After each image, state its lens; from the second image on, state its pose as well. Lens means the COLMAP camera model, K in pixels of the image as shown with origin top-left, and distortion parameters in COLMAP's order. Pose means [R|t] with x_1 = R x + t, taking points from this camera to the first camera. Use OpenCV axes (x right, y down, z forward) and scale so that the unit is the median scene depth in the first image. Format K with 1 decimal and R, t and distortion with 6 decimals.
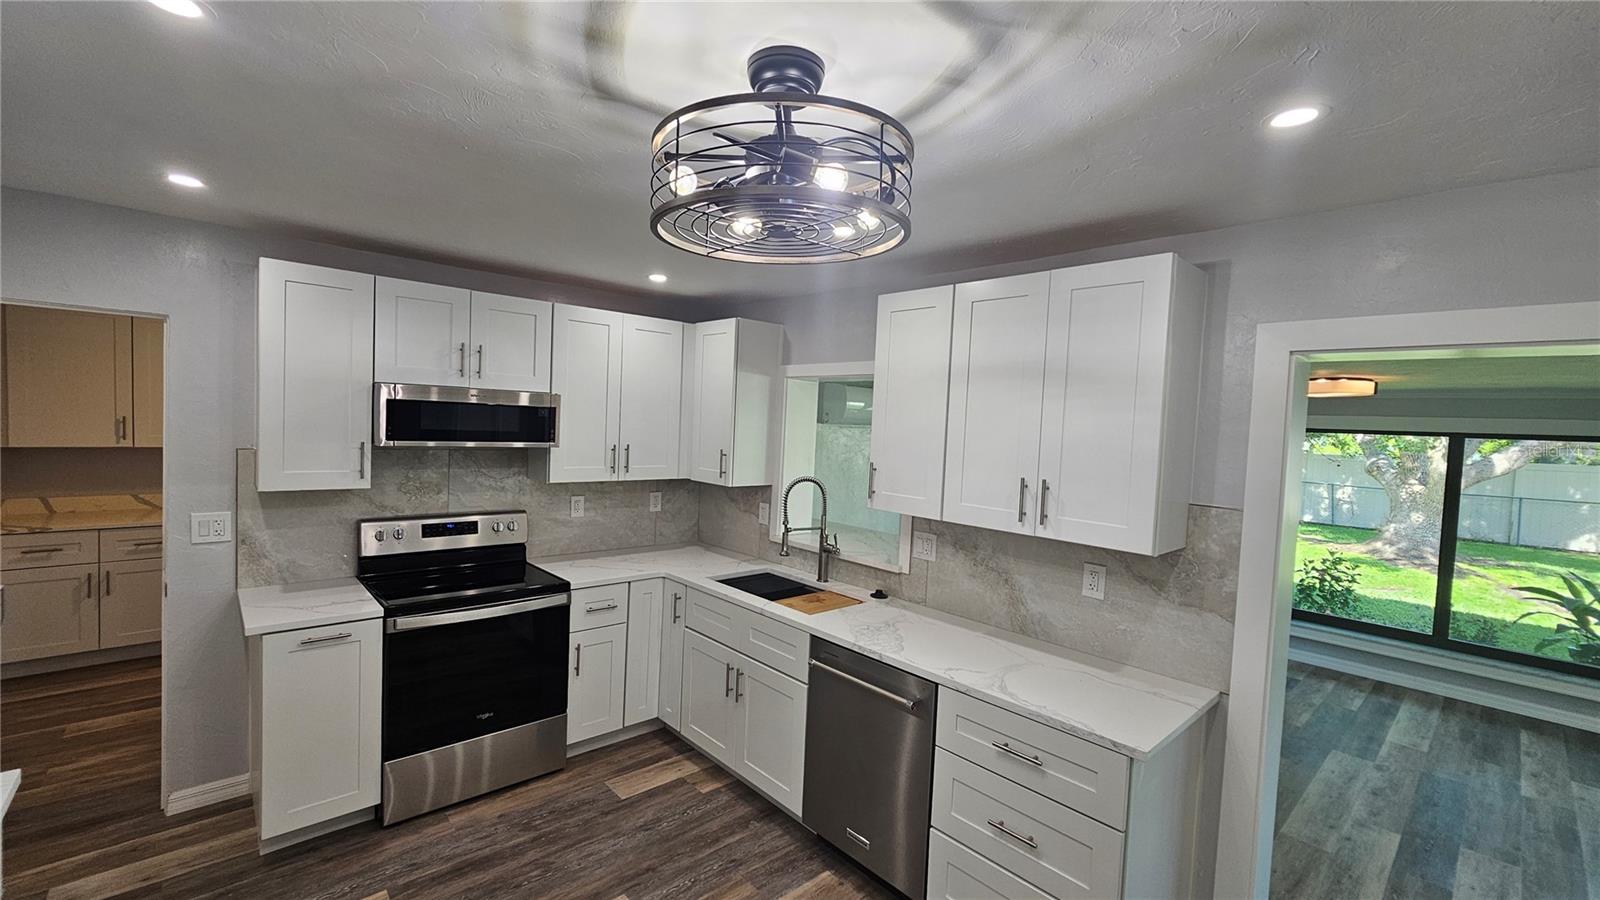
lens RADIAL K [[658.4, 0, 794.0], [0, 658.4, 452.6], [0, 0, 1]] dist [-0.002882, 0.000112]
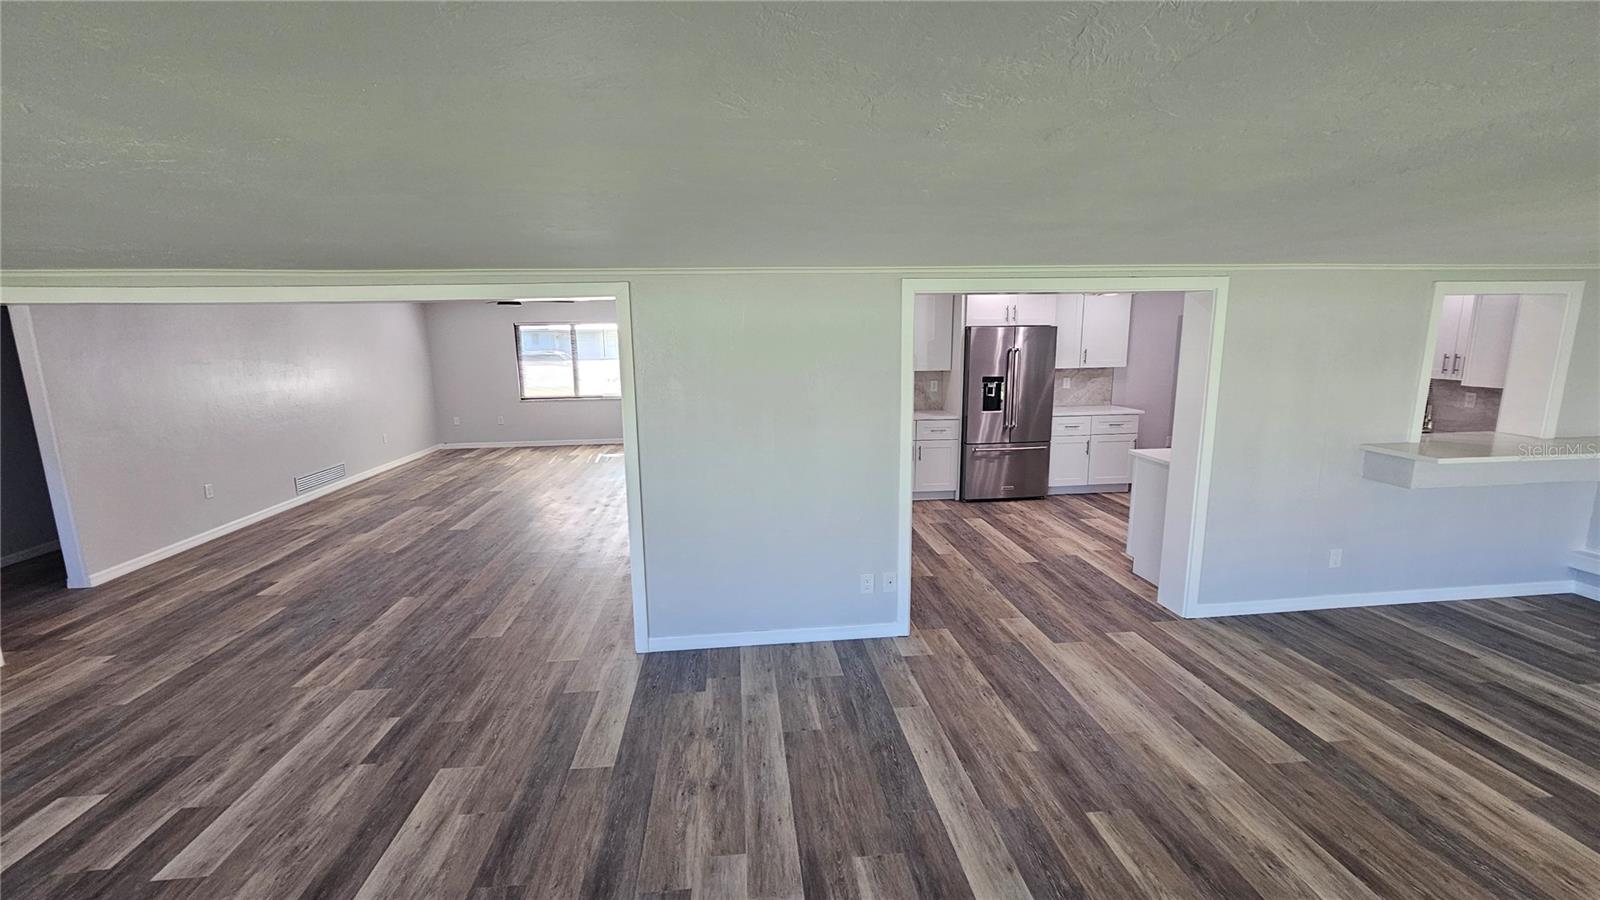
lens RADIAL K [[658.4, 0, 794.0], [0, 658.4, 452.6], [0, 0, 1]] dist [-0.002882, 0.000112]
pose [[-0.594765, 0.108404, -0.796557, 1.982693], [-0.050486, 0.983873, 0.171593, 0.029265], [0.802313, 0.142272, -0.579700, 0.810637]]
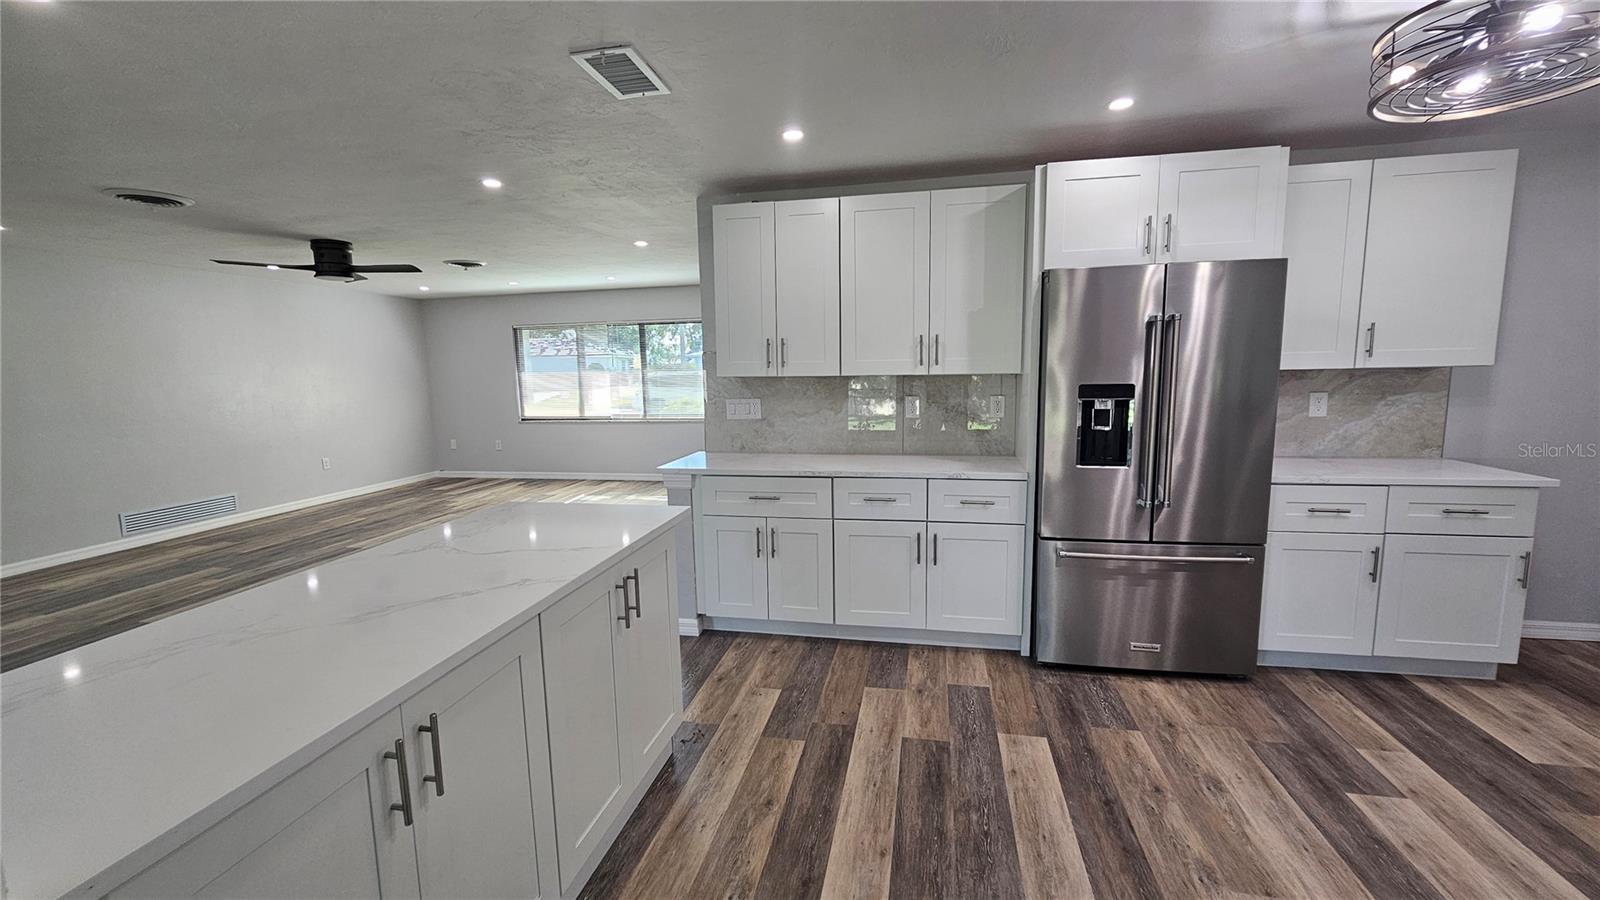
lens RADIAL K [[654.4, 0, 795.5], [0, 654.4, 451.2], [0, 0, 1]] dist [-0.002823, 0.000004]
pose [[-0.806435, 0.051278, -0.589095, 0.751511], [-0.042997, 0.988511, 0.144905, 0.098660], [0.589758, 0.142186, -0.794965, 0.531106]]
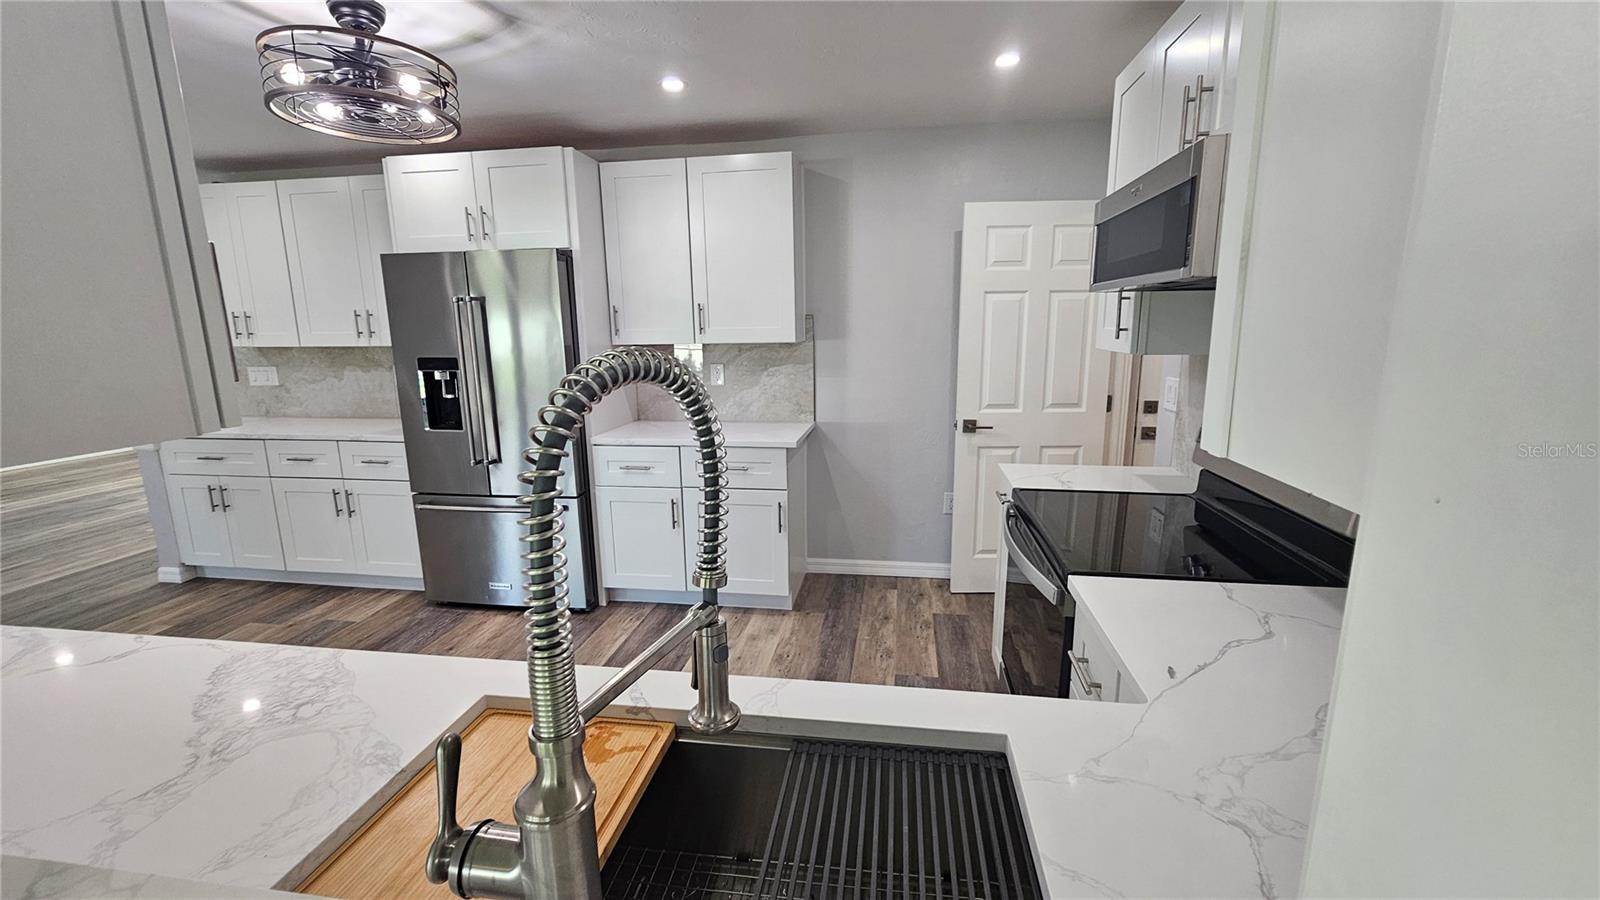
lens RADIAL K [[654.4, 0, 795.5], [0, 654.4, 451.2], [0, 0, 1]] dist [-0.002823, 0.000004]
pose [[-0.777246, 0.087663, -0.623060, 0.089253], [-0.050811, 0.978267, 0.201026, 0.029306], [0.627142, 0.187905, -0.755900, 1.203067]]
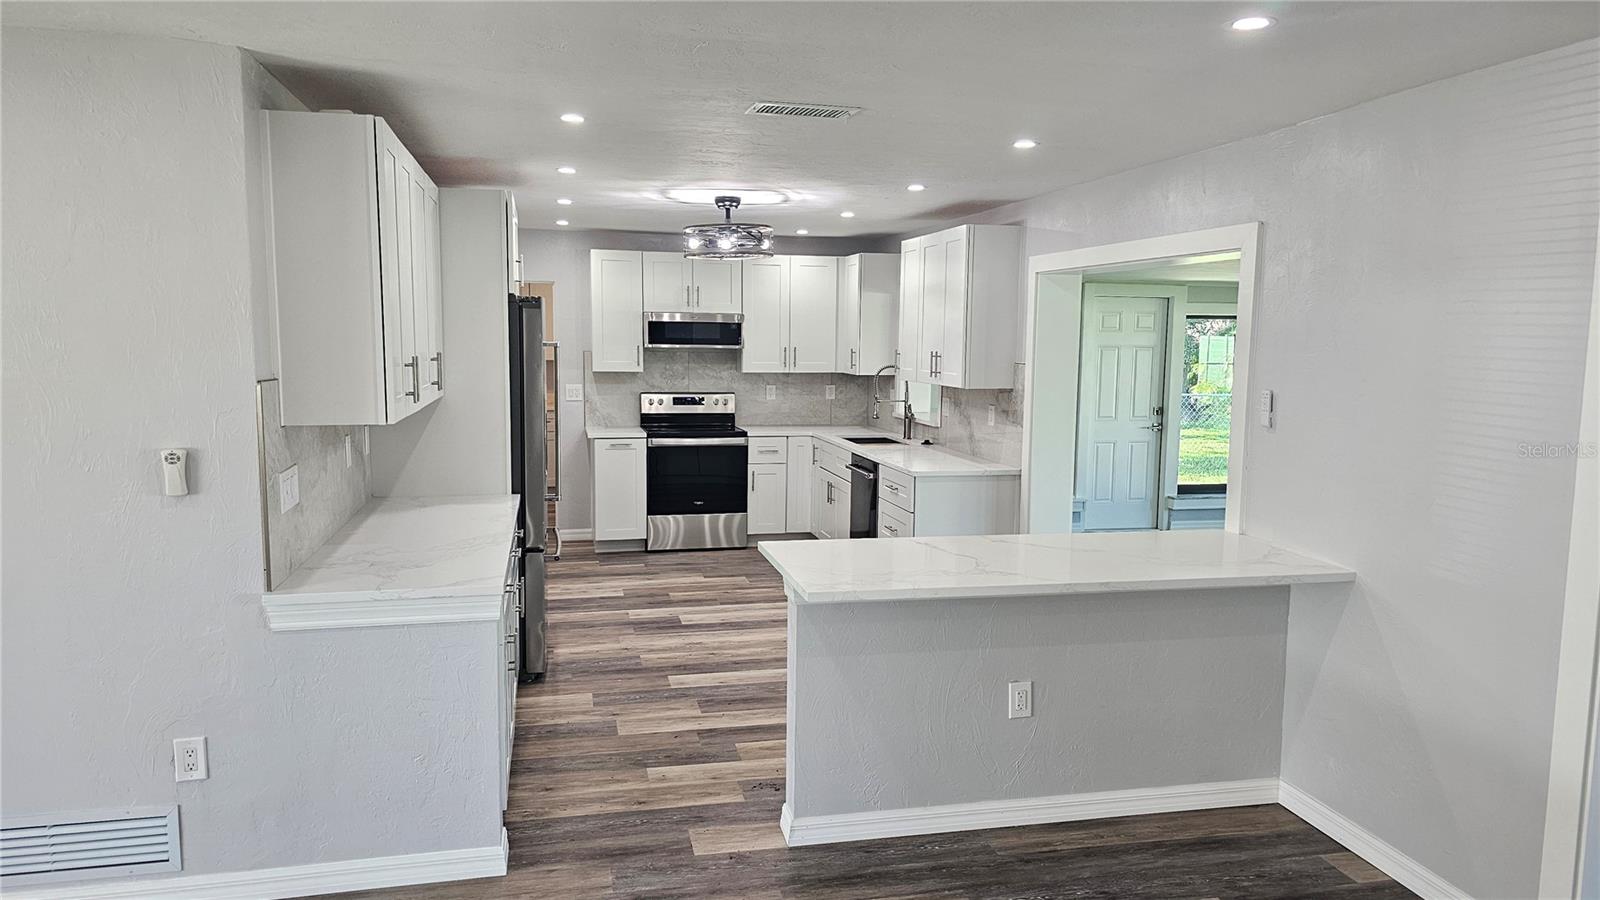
lens RADIAL K [[1071.0, 0, 800.0], [0, 1071.0, 450.0], [0, 0, 1]] dist [0.114689, -0.171147]
pose [[0.873701, 0.018689, -0.486104, 1.037710], [0.004425, 0.998915, 0.046357, 0.119838], [0.486443, -0.042654, 0.872670, -1.215836]]
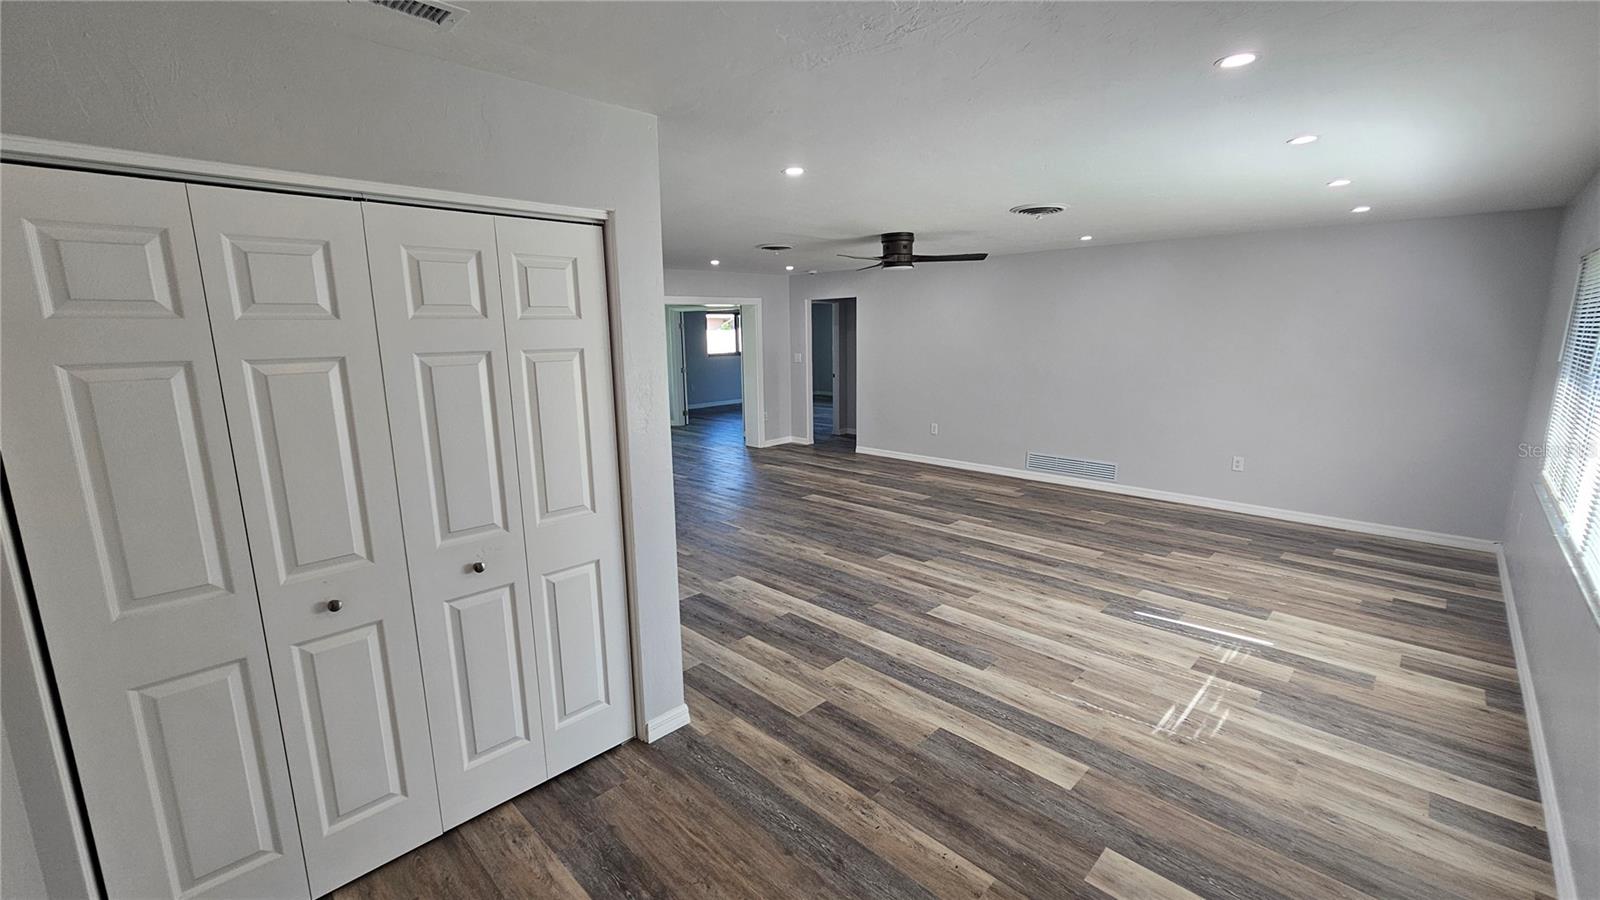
lens RADIAL K [[651.2, 0, 800.0], [0, 651.2, 450.0], [0, 0, 1]] dist [0.000947, -0.000301]
pose [[-0.060530, -0.222816, 0.972980, -0.991051], [0.057383, 0.972378, 0.226248, 0.028916], [-0.996516, 0.069527, -0.046072, -1.017394]]
